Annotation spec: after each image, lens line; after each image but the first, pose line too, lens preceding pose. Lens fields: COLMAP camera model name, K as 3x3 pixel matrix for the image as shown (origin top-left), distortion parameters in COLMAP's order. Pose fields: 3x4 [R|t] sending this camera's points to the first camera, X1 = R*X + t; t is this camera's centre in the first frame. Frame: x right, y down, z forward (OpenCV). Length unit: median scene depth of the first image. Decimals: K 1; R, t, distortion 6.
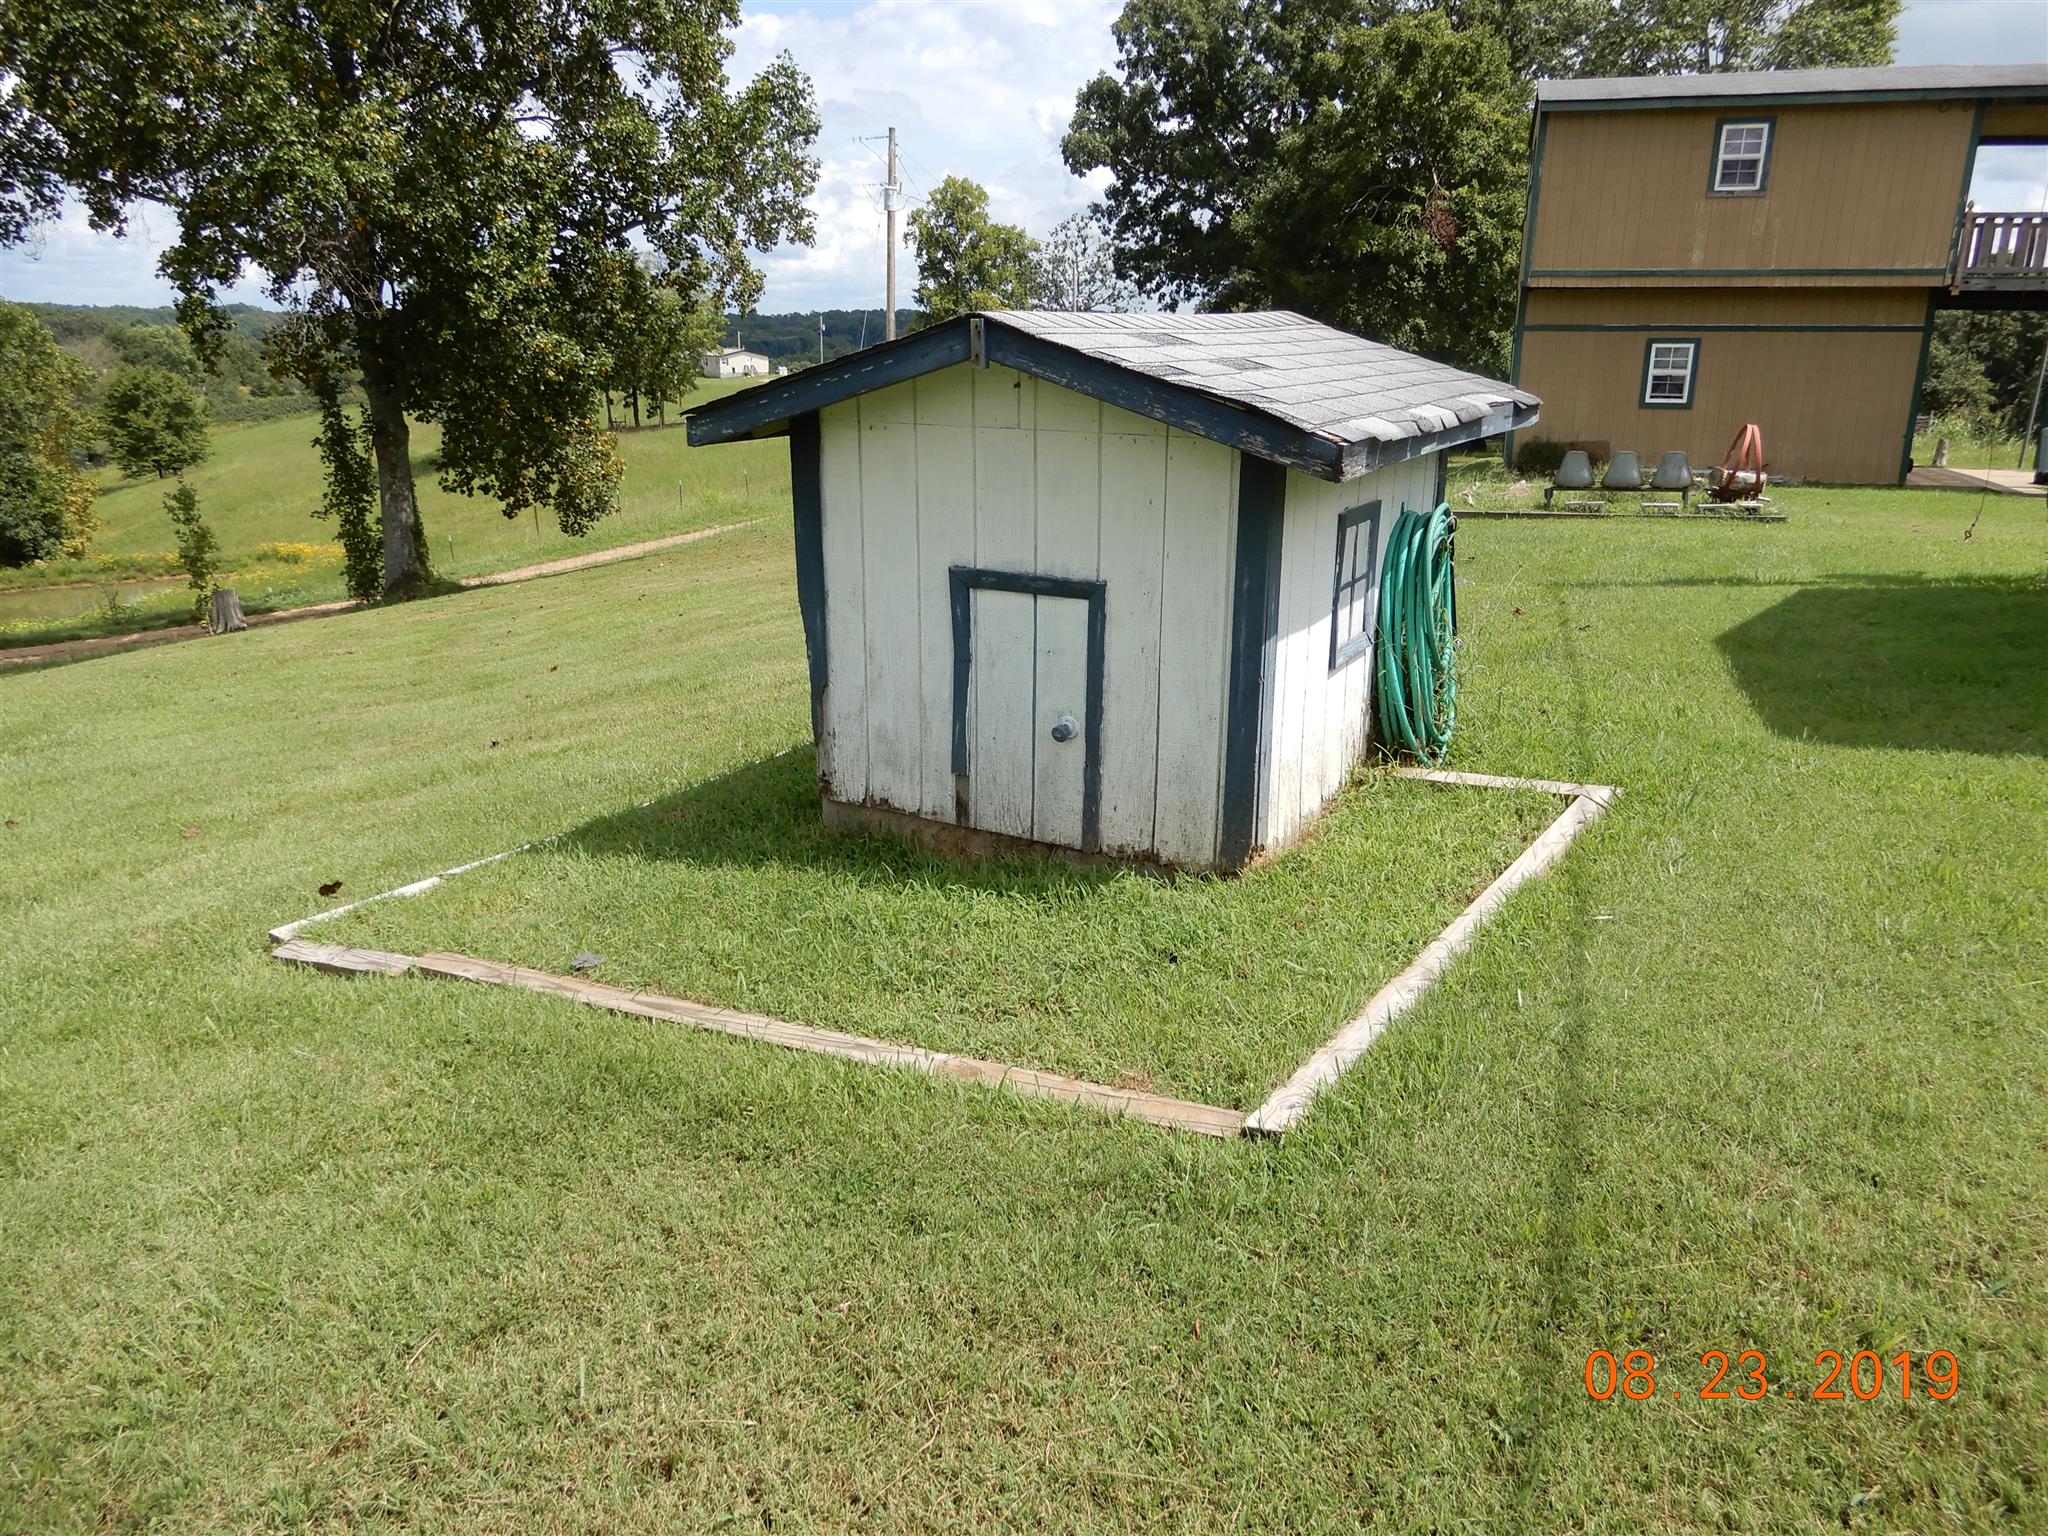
lens RADIAL K [[1457.5, 0, 1009.6], [0, 1457.5, 778.9], [0, 0, 1]] dist [-0.004457, -0.002719]
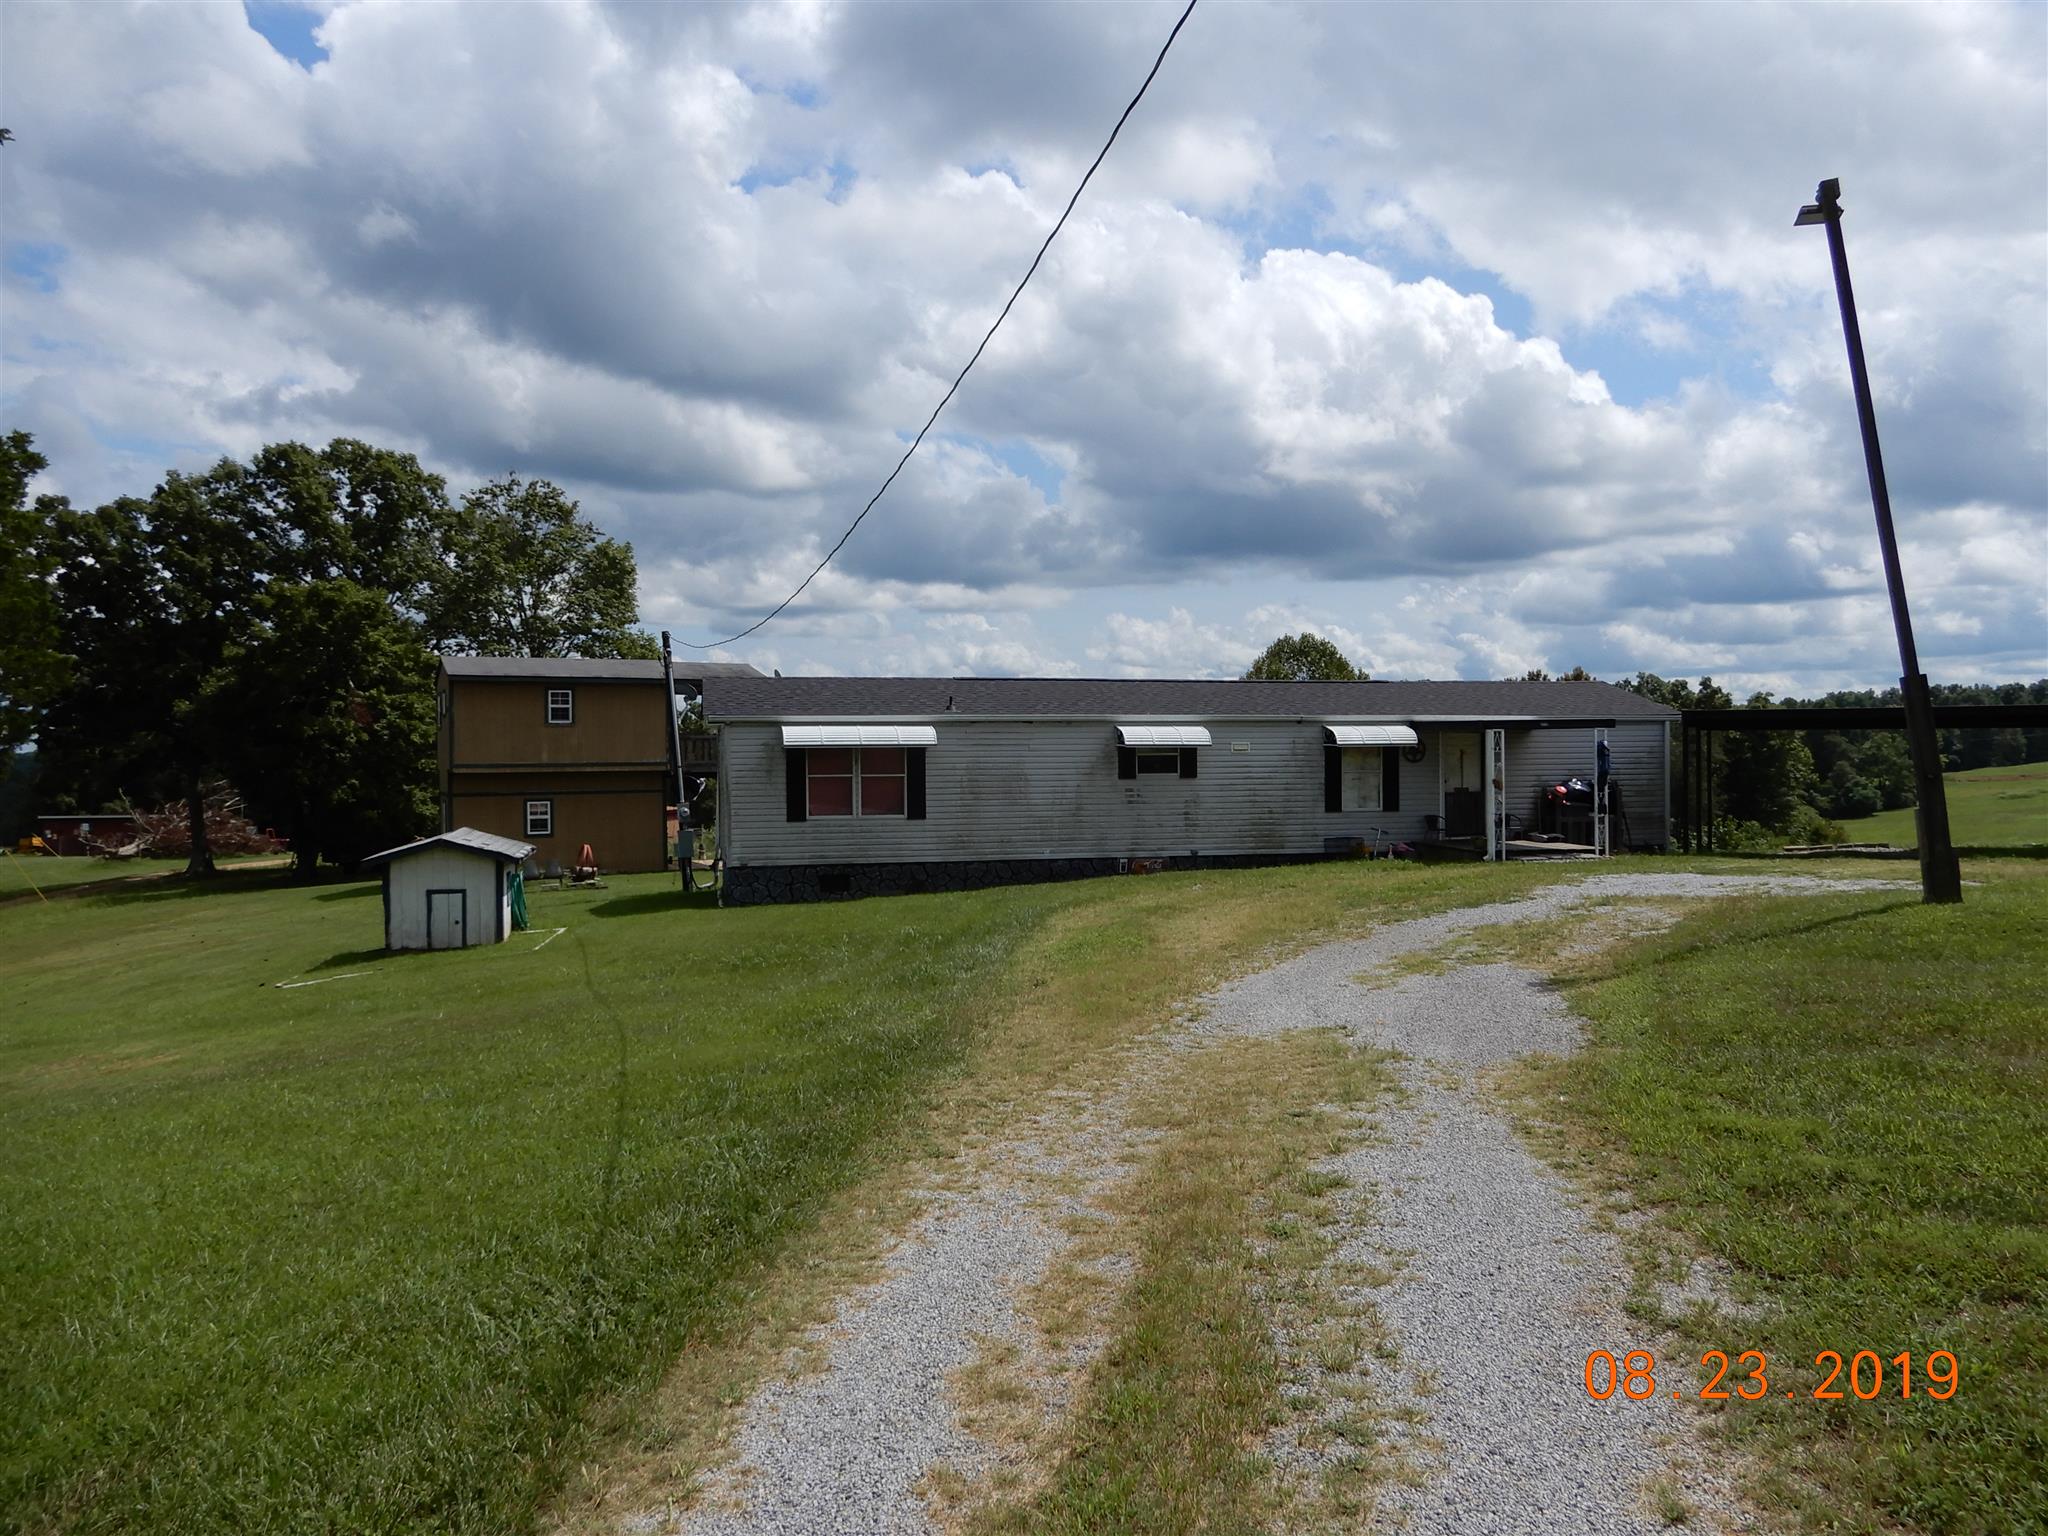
lens RADIAL K [[1457.5, 0, 1009.6], [0, 1457.5, 778.9], [0, 0, 1]] dist [-0.004457, -0.002719]
pose [[0.736741, -0.020006, 0.675879, -0.344550], [0.207854, 0.957865, -0.198218, 0.157074], [-0.643436, 0.286520, 0.709857, -0.686139]]
